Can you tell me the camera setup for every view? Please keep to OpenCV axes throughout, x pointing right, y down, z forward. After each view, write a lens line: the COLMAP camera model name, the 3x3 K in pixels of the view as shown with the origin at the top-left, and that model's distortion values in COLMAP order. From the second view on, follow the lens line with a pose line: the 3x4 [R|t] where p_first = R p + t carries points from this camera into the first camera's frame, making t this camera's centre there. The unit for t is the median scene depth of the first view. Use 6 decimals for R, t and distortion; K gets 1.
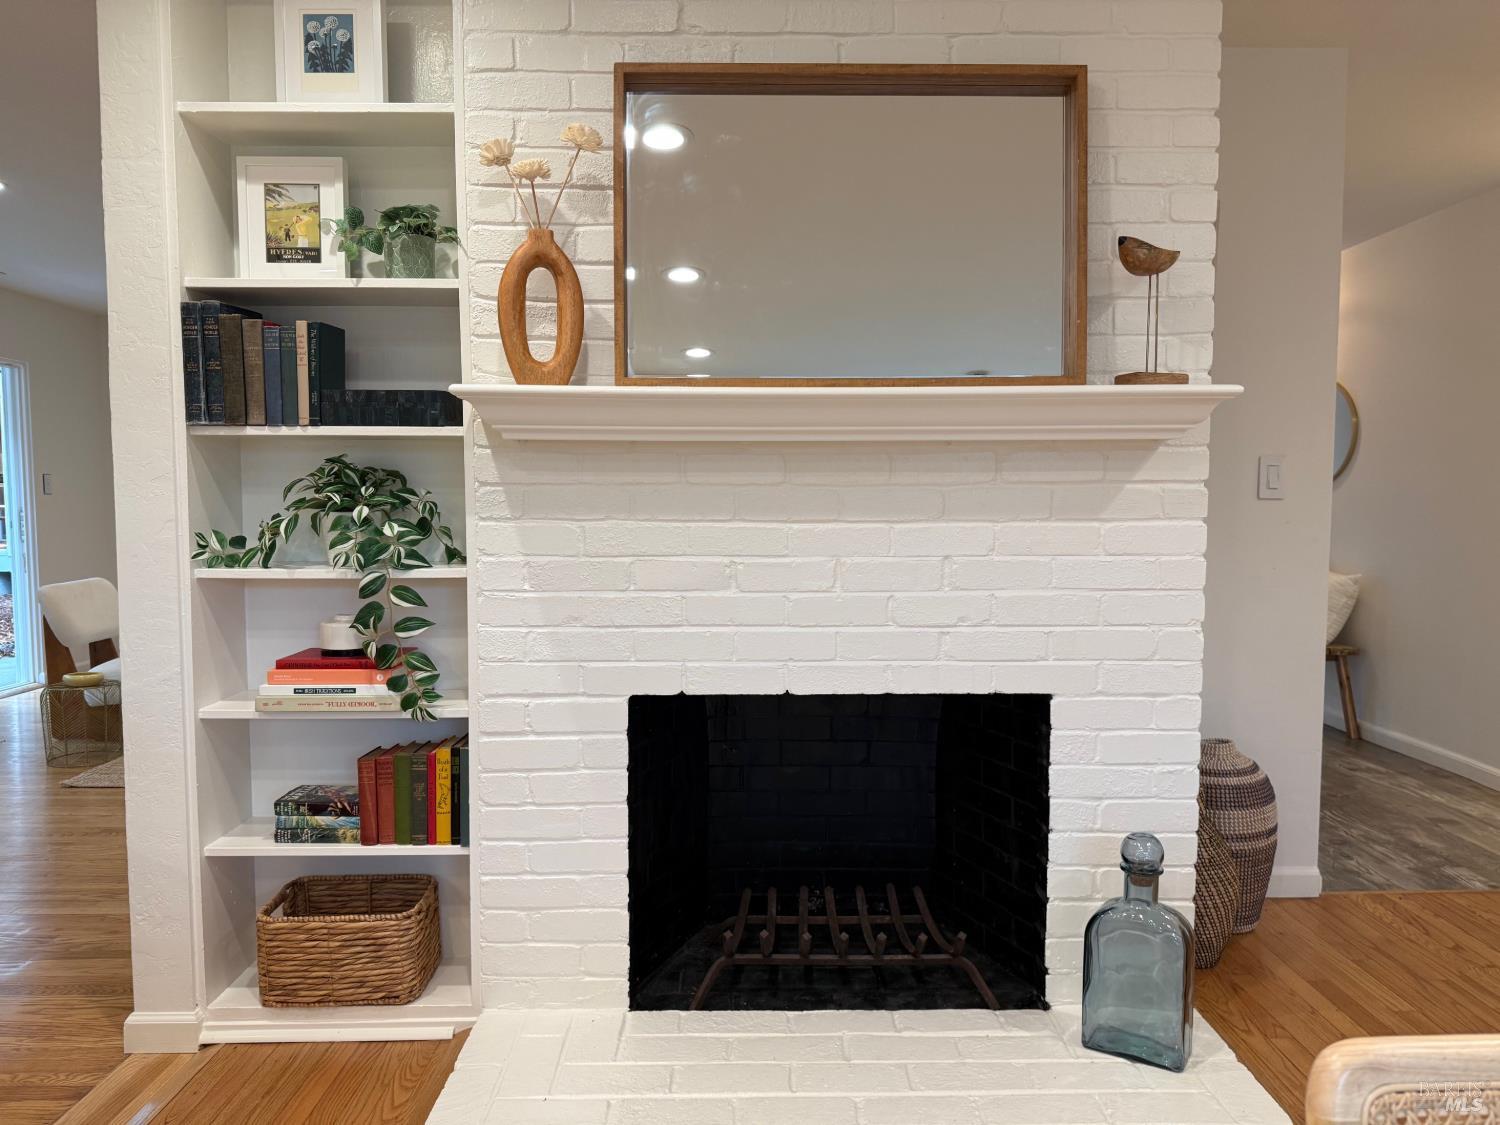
lens RADIAL K [[1052.5, 0, 750.0], [0, 1052.5, 562.5], [0, 0, 1]] dist [0.051293, -0.053444]
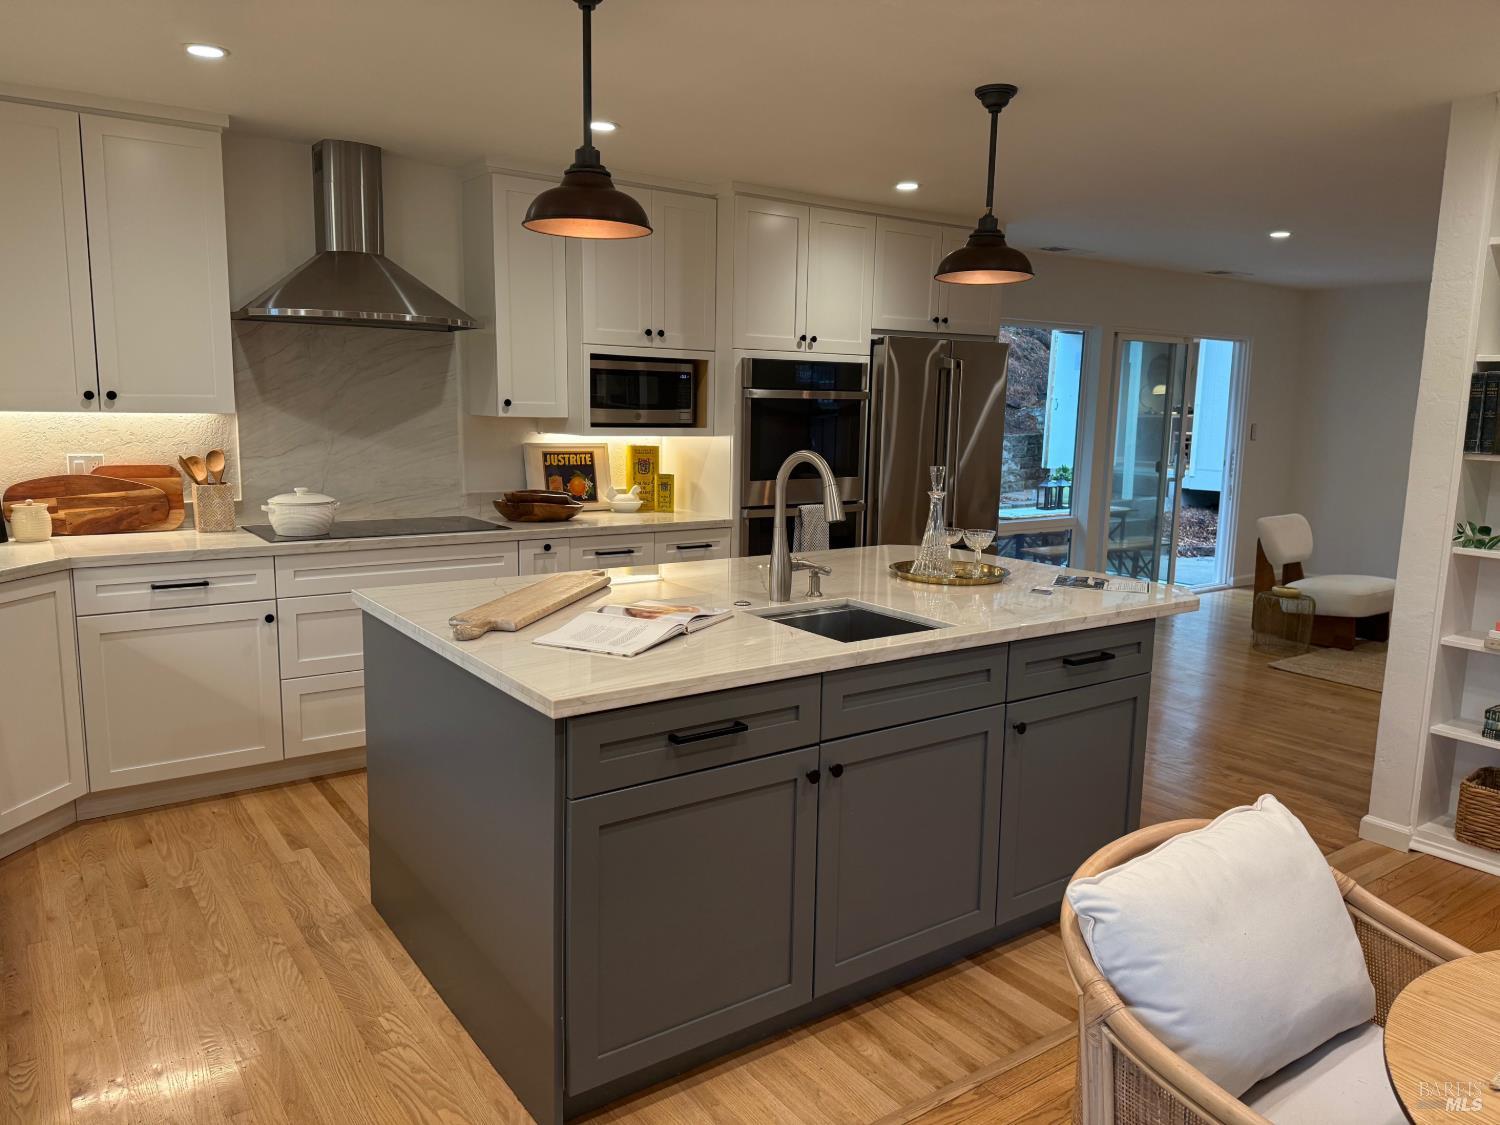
lens RADIAL K [[1052.5, 0, 750.0], [0, 1052.5, 562.5], [0, 0, 1]] dist [0.051293, -0.053444]
pose [[0.574201, 0.137840, -0.807027, 0.130495], [-0.070819, 0.990393, 0.118771, -0.079556], [0.815646, -0.011046, 0.578446, -0.685722]]
